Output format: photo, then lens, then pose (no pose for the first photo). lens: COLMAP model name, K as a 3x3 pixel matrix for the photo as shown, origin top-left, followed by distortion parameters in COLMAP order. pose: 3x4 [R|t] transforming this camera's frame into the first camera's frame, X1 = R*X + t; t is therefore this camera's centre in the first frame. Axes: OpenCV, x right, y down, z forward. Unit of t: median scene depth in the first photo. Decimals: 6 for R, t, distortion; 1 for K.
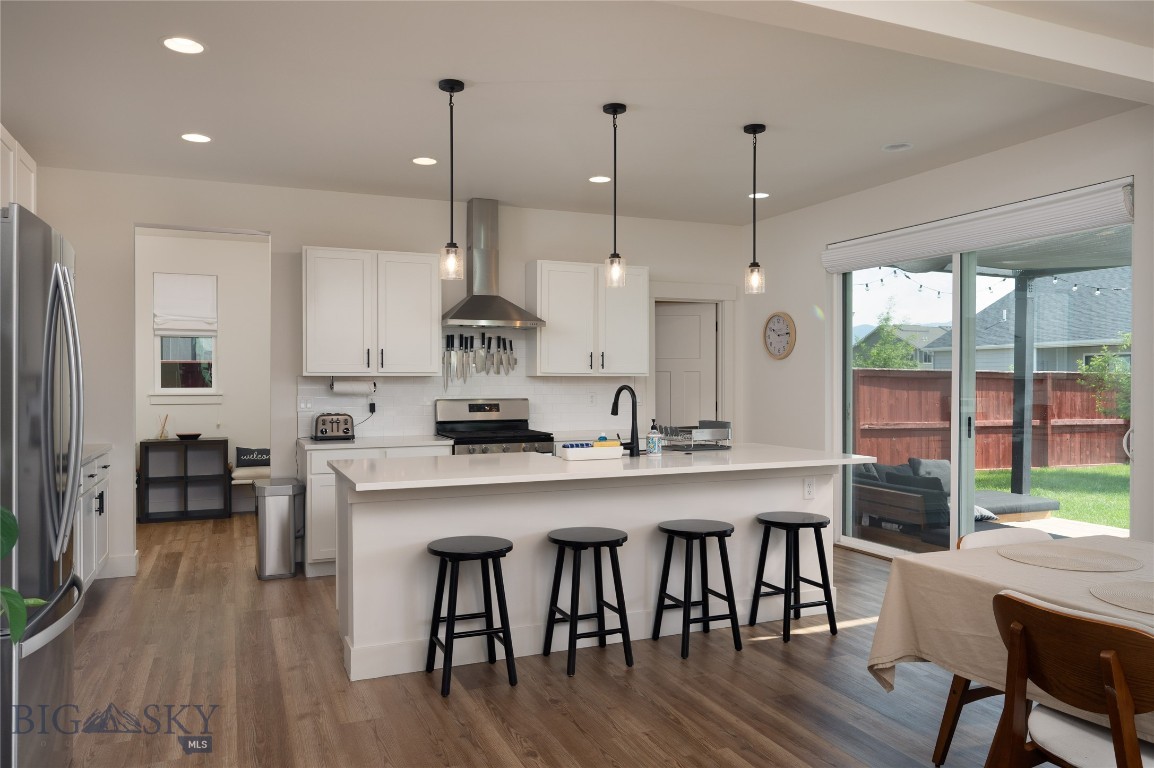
lens RADIAL K [[805.8, 0, 577.0], [0, 805.8, 384.0], [0, 0, 1]] dist [-0.000861, -0.000664]
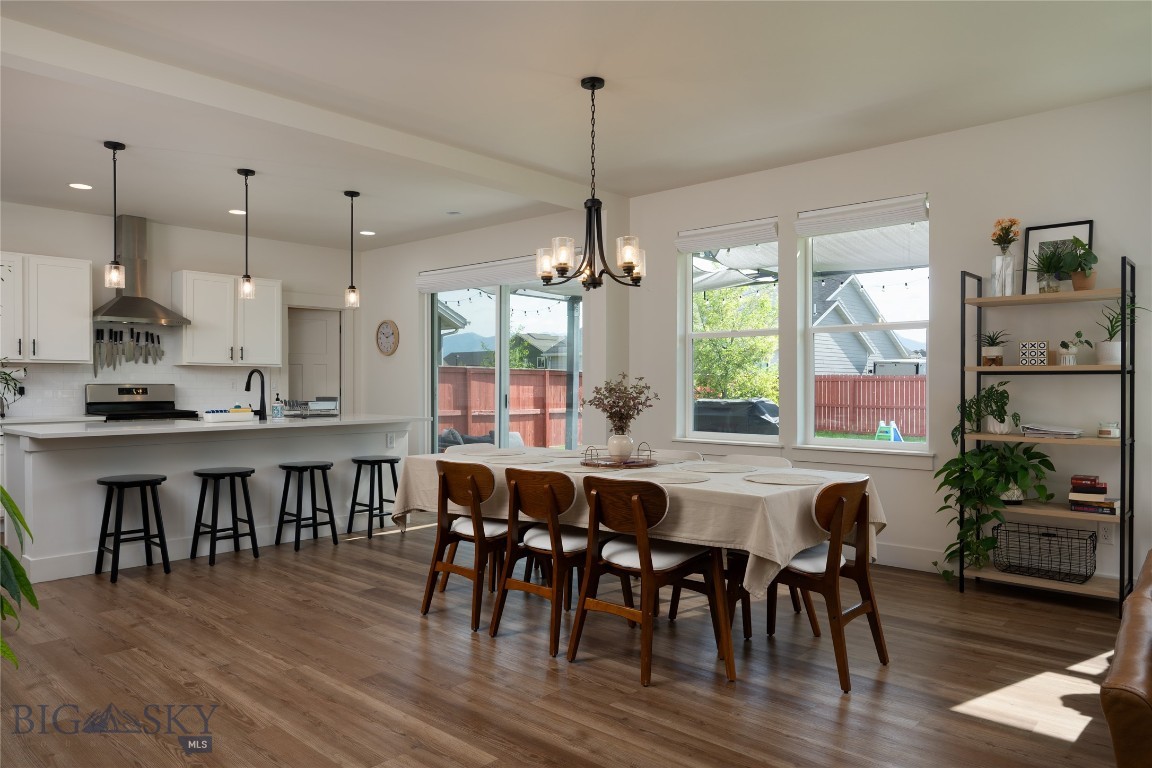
lens RADIAL K [[754.5, 0, 577.0], [0, 754.5, 390.7], [0, 0, 1]] dist [-0.007895, -0.004770]
pose [[0.905577, -0.002423, 0.424175, 0.010371], [-0.000778, 0.999973, 0.007373, 0.027822], [-0.424181, -0.007006, 0.905550, -0.399087]]
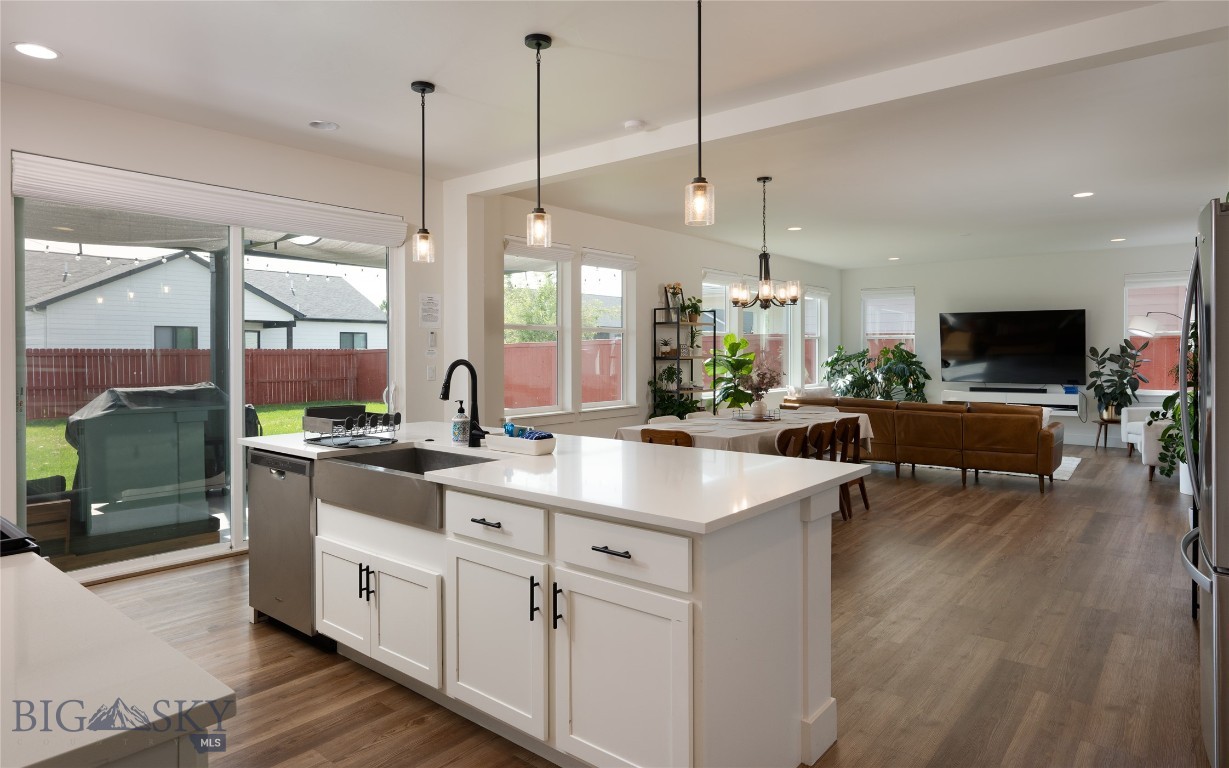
lens RADIAL K [[712.1, 0, 615.9], [0, 712.1, 359.6], [0, 0, 1]] dist [-0.002366, -0.000235]
pose [[-0.458466, -0.003436, 0.888706, -0.612554], [0.003572, 0.999977, 0.005708, -0.001879], [-0.888705, 0.005791, -0.458443, 1.162244]]
